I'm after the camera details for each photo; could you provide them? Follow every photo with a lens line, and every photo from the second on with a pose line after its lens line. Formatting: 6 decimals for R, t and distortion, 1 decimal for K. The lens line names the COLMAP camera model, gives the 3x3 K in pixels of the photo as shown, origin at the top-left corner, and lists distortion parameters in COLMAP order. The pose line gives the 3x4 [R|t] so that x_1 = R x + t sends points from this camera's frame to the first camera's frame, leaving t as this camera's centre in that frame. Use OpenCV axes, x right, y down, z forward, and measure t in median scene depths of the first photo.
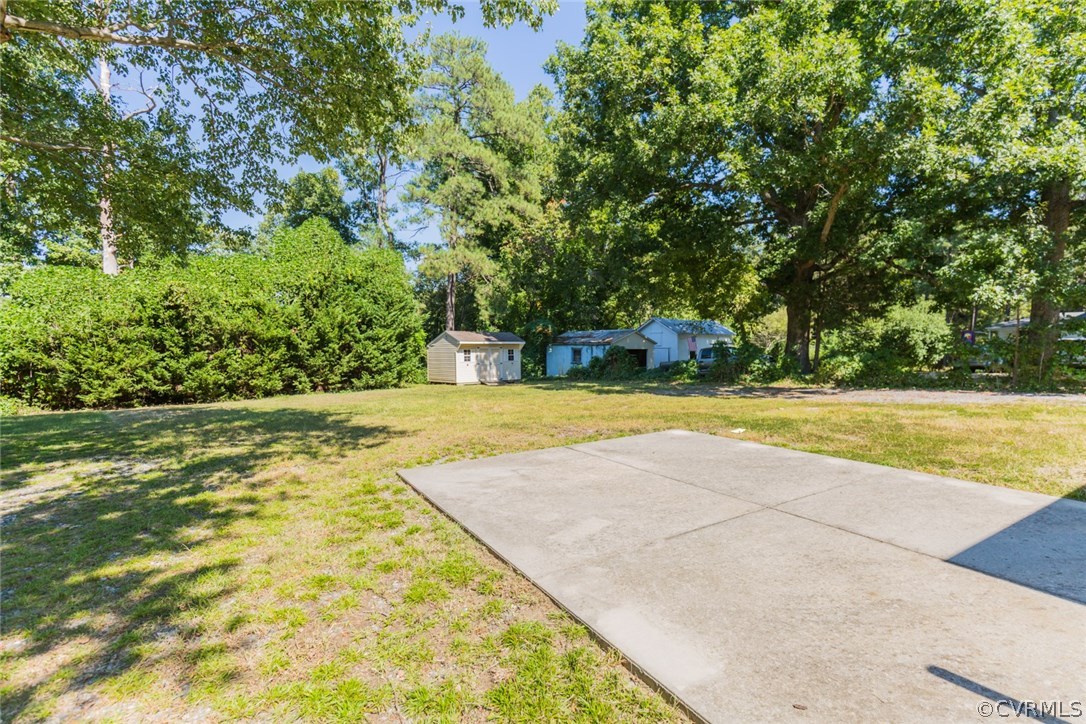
lens RADIAL K [[490.2, 0, 541.7], [0, 490.2, 363.4], [0, 0, 1]] dist [0.002359, -0.000423]
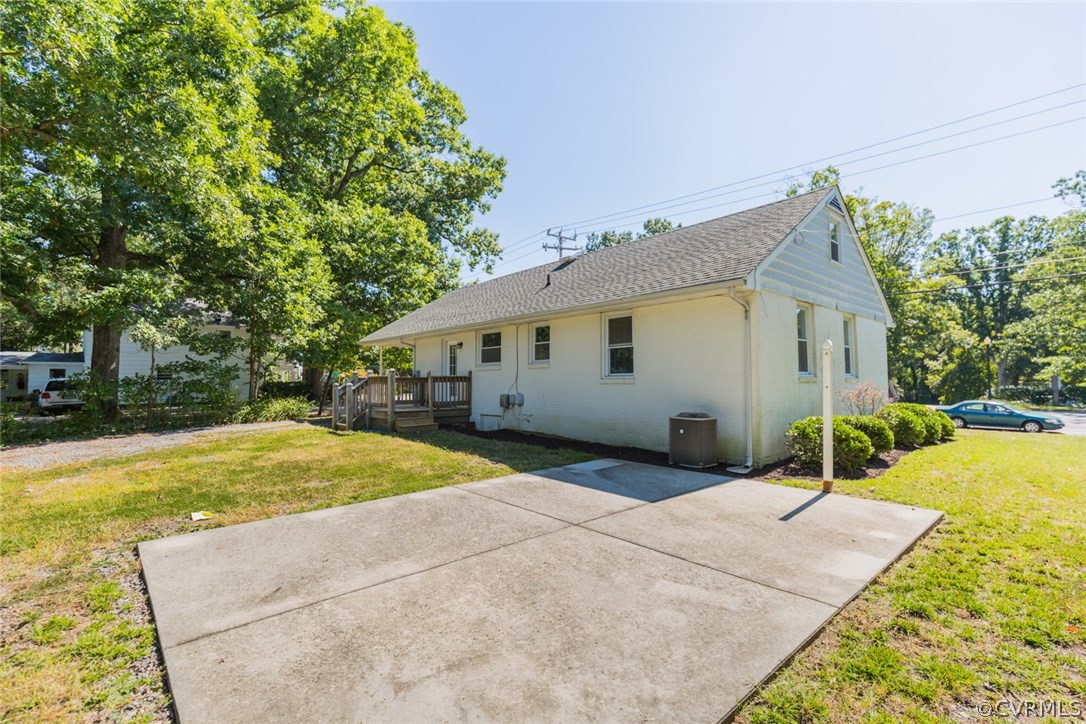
lens RADIAL K [[490.2, 0, 542.4], [0, 490.2, 361.0], [0, 0, 1]] dist [0.002359, -0.000423]
pose [[-0.183446, 0.044290, 0.982032, -0.679591], [0.042083, 0.998423, -0.037168, -0.053515], [-0.982129, 0.034509, -0.185020, 1.280461]]
